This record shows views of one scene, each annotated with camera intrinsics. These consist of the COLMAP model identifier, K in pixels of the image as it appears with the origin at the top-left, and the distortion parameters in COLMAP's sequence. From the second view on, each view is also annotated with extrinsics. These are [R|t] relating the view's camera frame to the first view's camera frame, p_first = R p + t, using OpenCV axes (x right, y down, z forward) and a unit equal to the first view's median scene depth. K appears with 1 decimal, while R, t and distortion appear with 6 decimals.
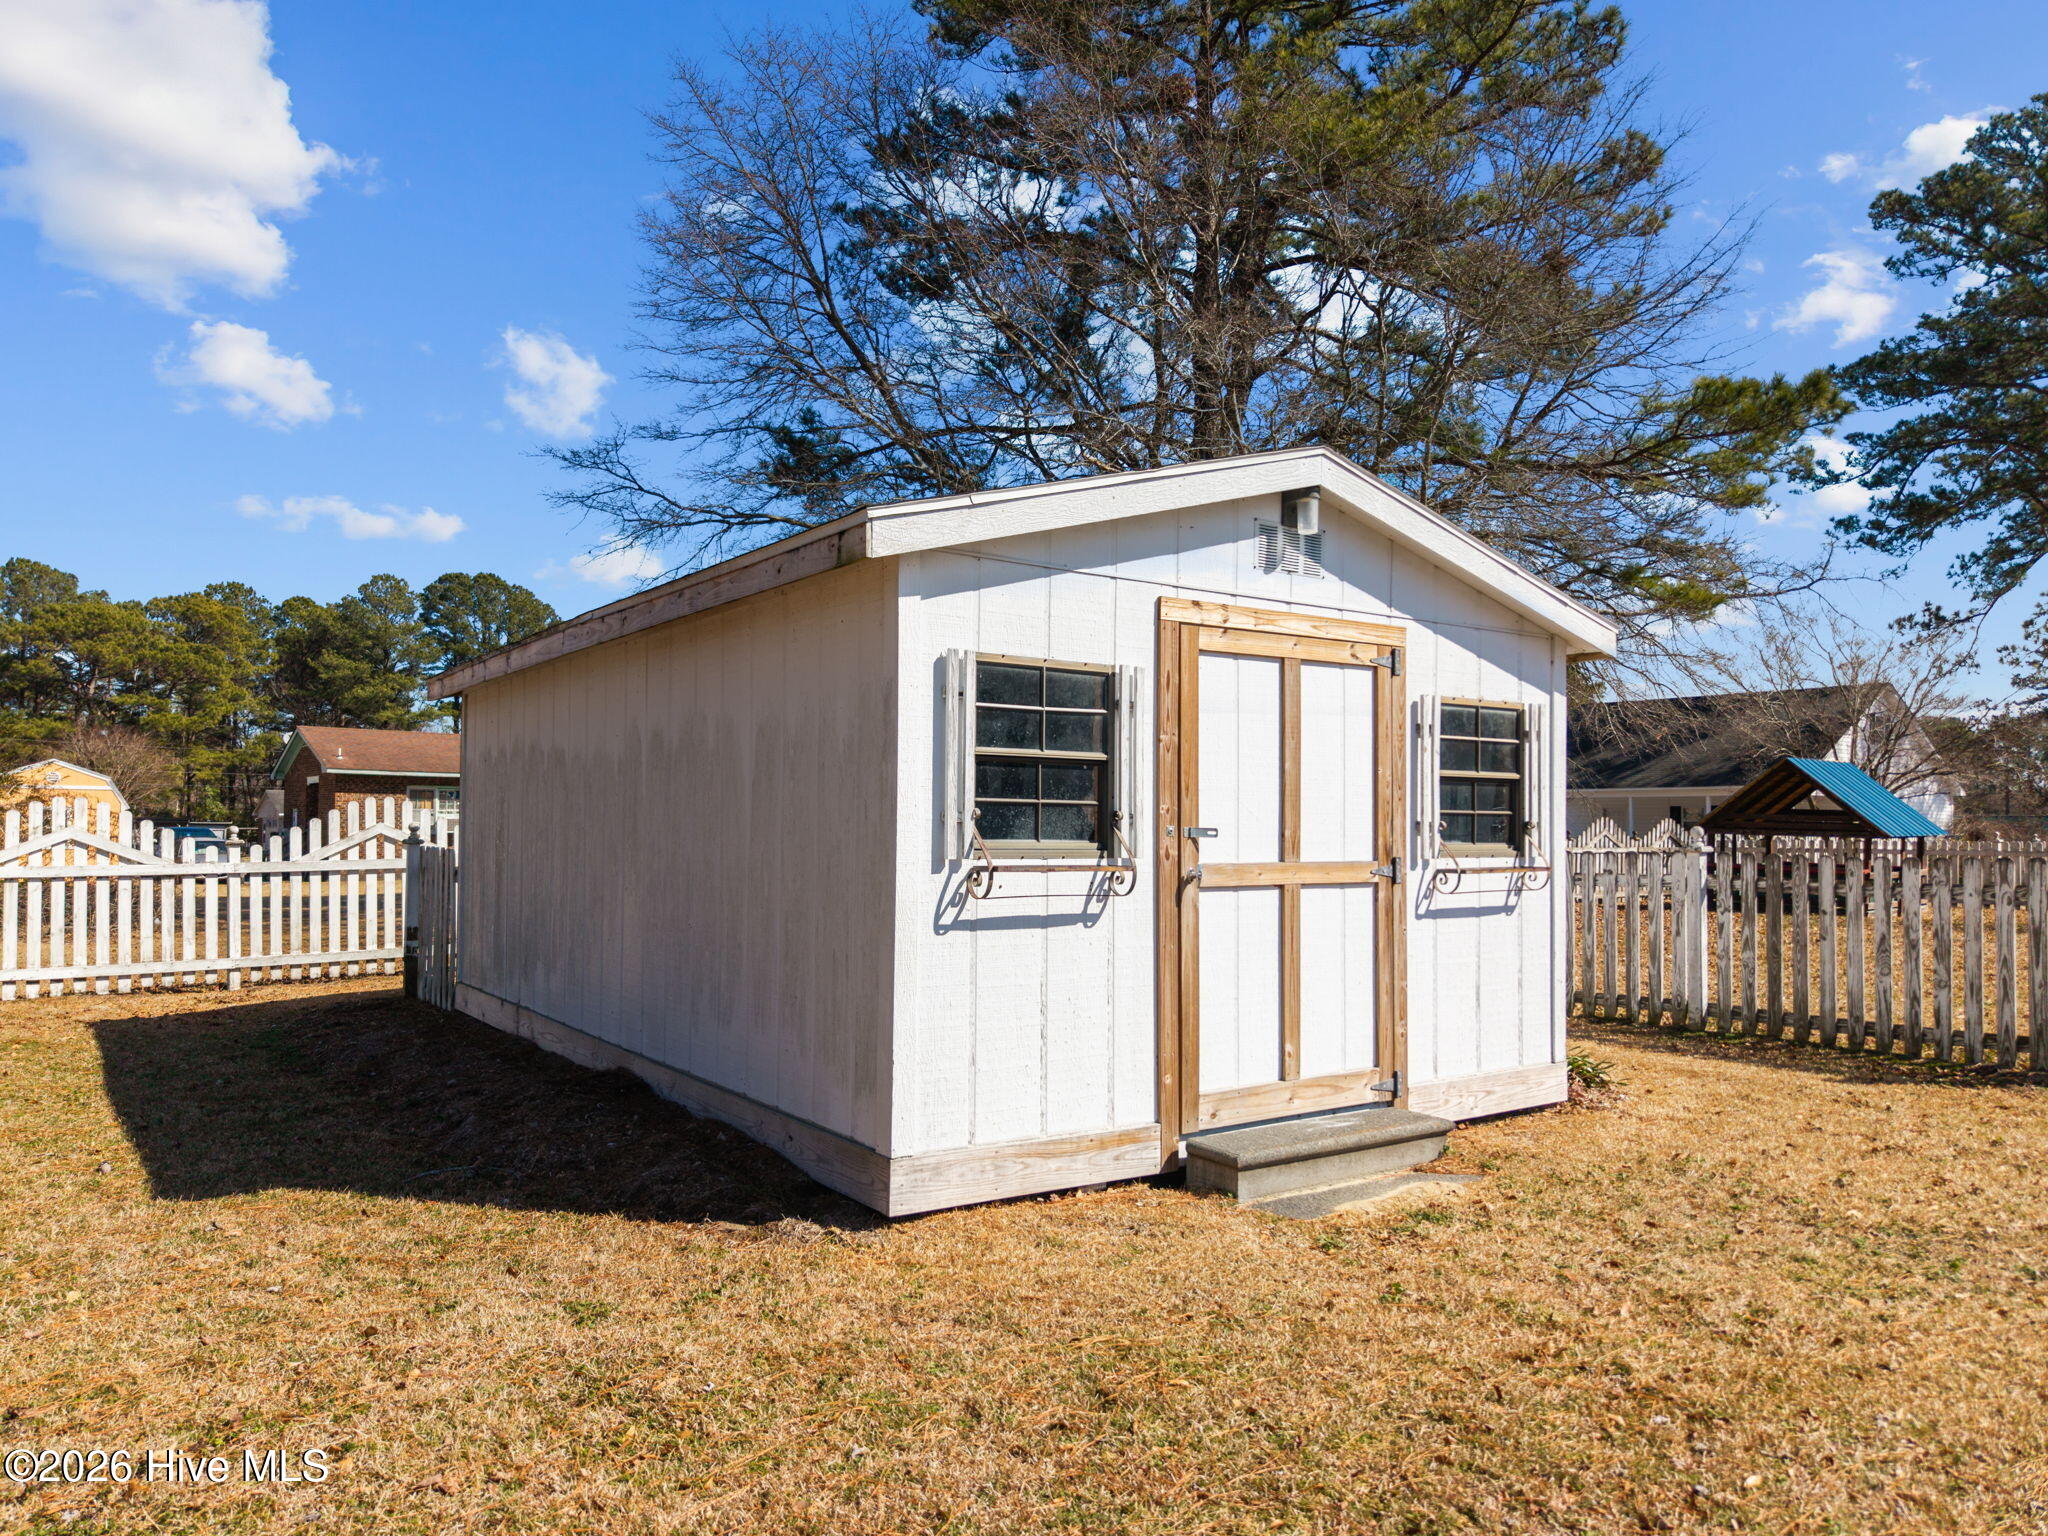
lens RADIAL K [[1375.5, 0, 1059.0], [0, 1375.5, 757.9], [0, 0, 1]] dist [0.023110, -0.015348]
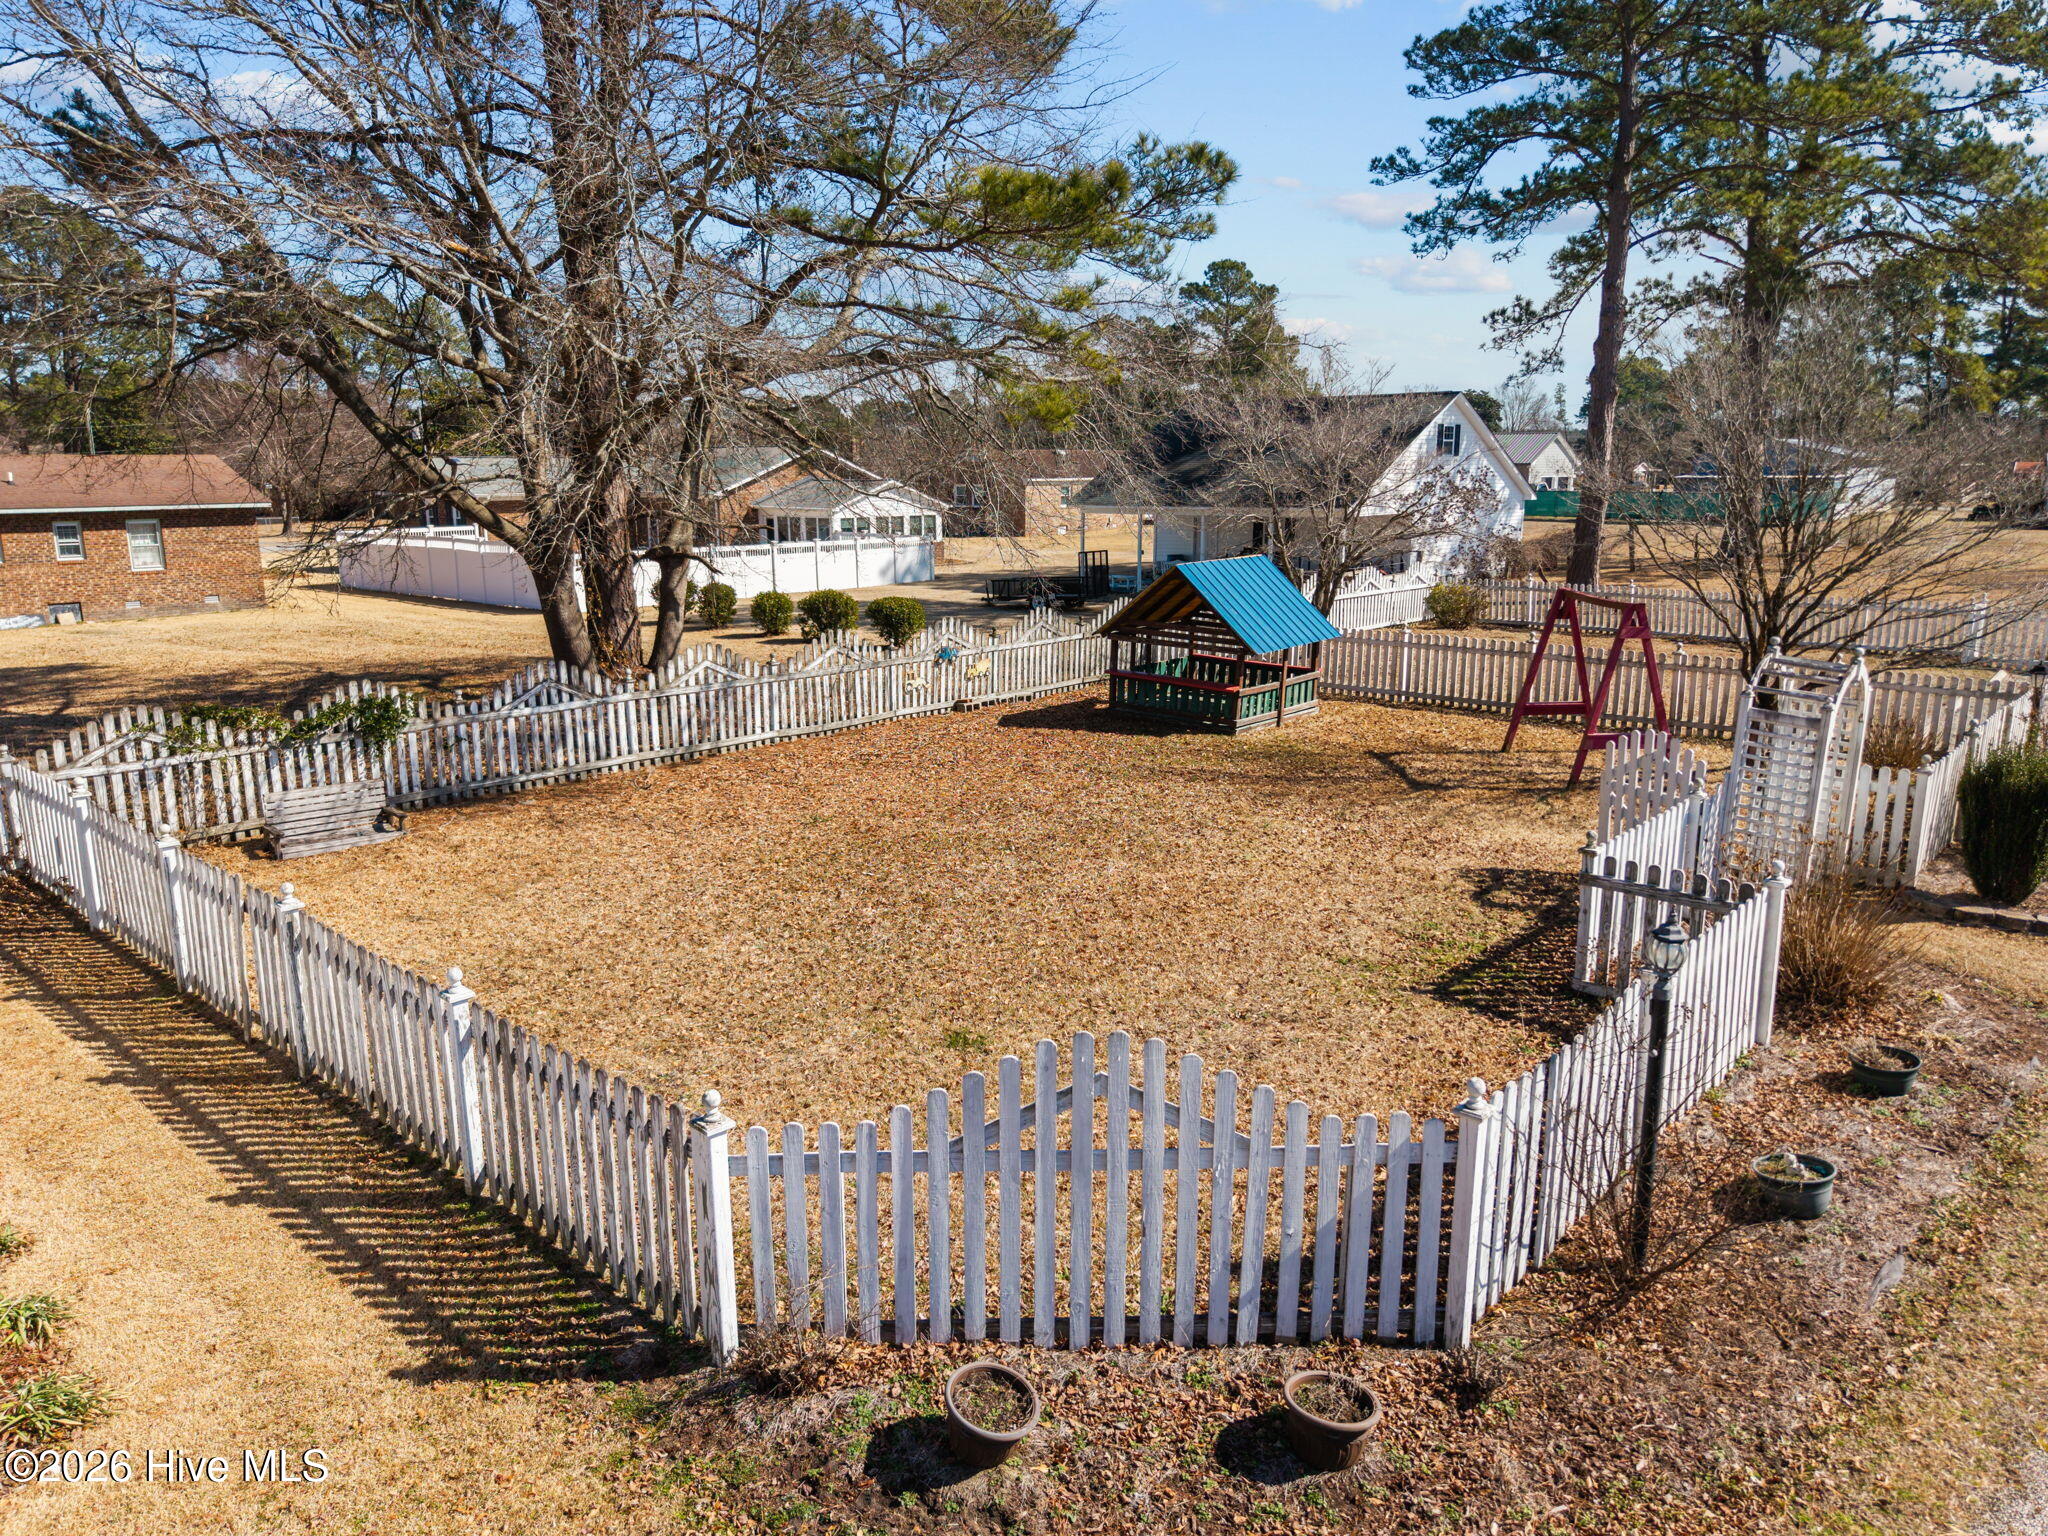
lens RADIAL K [[1375.5, 0, 1044.5], [0, 1375.5, 764.8], [0, 0, 1]] dist [0.023110, -0.015348]
pose [[0.986315, -0.047023, 0.158022, 1.154655], [0.003917, 0.964877, 0.262672, -0.470789], [-0.164824, -0.258458, 0.951857, 0.323744]]
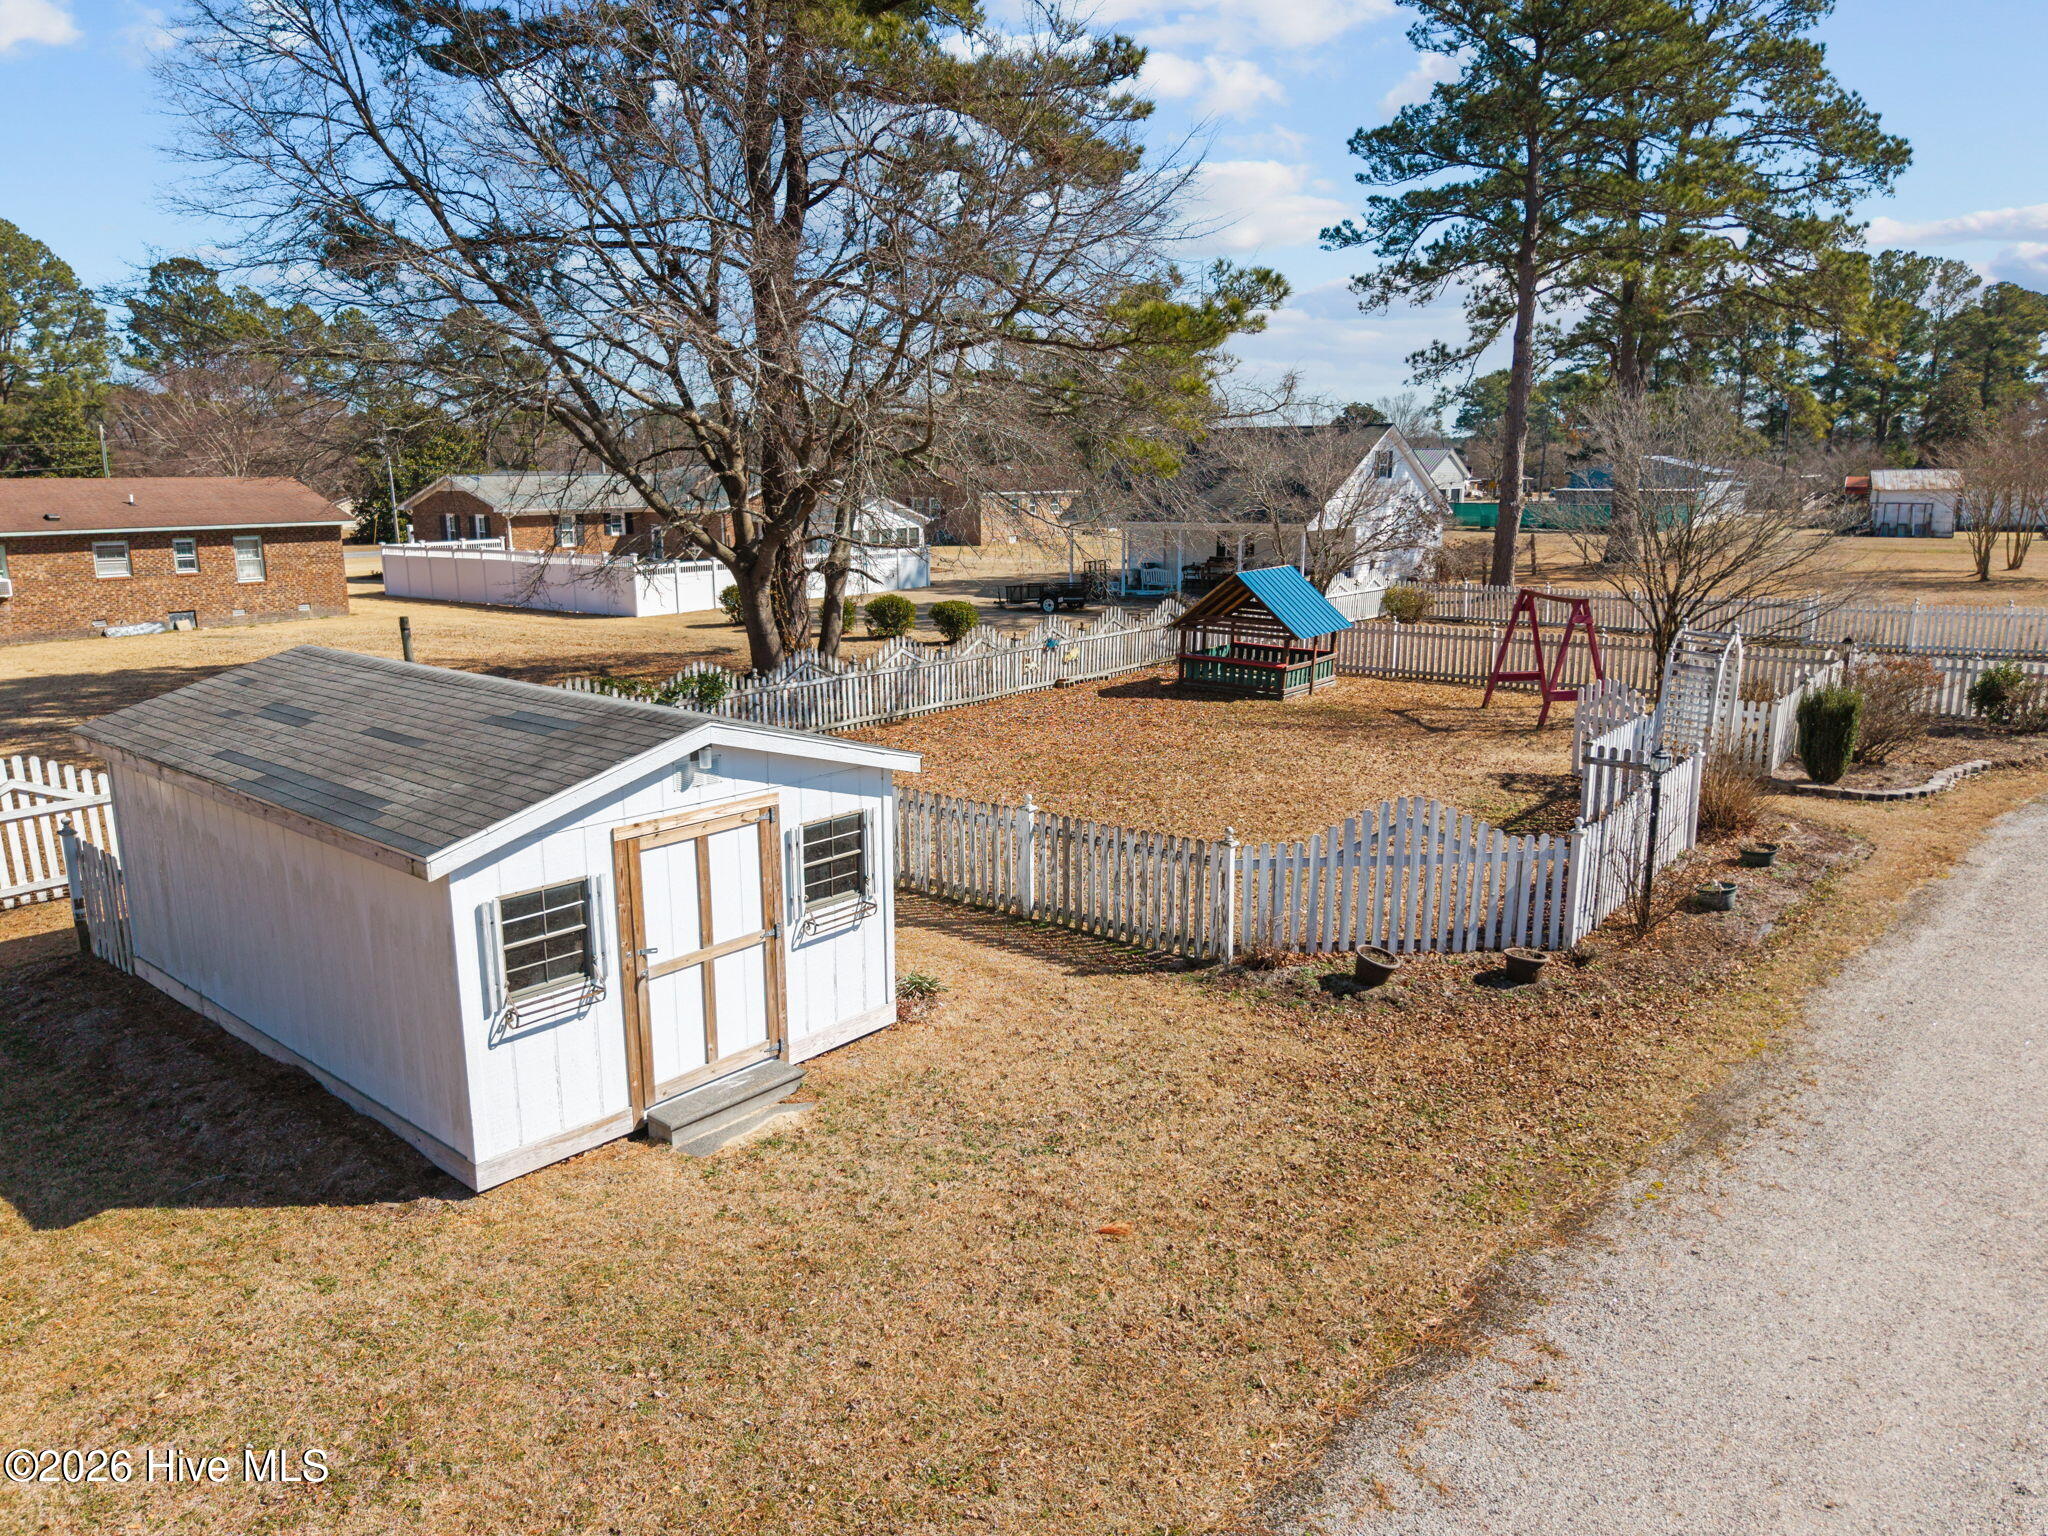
lens RADIAL K [[1375.5, 0, 1045.8], [0, 1375.5, 762.7], [0, 0, 1]] dist [0.023110, -0.015348]
pose [[0.969384, -0.062110, 0.237567, 0.192115], [-0.001185, 0.966288, 0.257463, -0.636411], [-0.245549, -0.249861, 0.936630, -0.738527]]
